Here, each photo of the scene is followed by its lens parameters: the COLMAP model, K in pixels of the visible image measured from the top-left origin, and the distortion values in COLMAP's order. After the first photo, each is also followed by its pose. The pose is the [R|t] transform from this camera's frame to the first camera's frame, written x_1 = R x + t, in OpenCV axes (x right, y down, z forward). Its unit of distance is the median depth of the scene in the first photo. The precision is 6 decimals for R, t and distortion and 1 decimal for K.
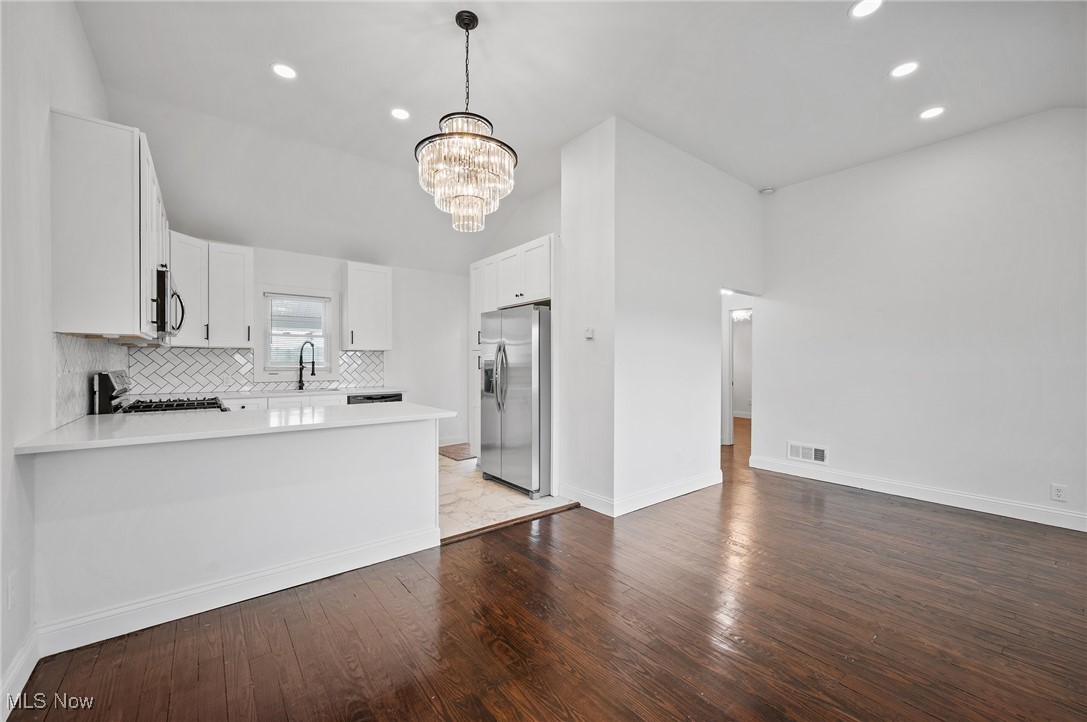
lens RADIAL K [[431.7, 0, 538.8], [0, 431.7, 364.0], [0, 0, 1]] dist [-0.001469, -0.000056]
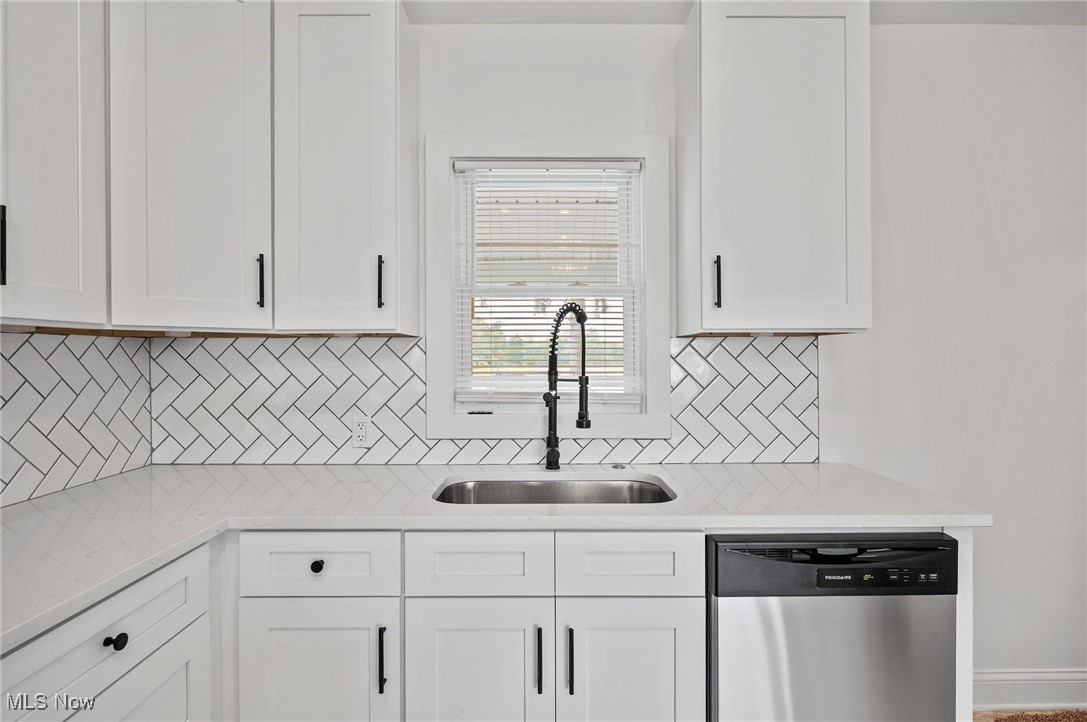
lens RADIAL K [[563.1, 0, 543.0], [0, 563.1, 366.5], [0, 0, 1]] dist [0.000223, -0.000355]
pose [[0.793039, -0.004174, -0.609157, -0.316614], [0.000827, 0.999983, -0.005776, -0.009247], [0.609171, 0.004077, 0.793029, 0.683982]]
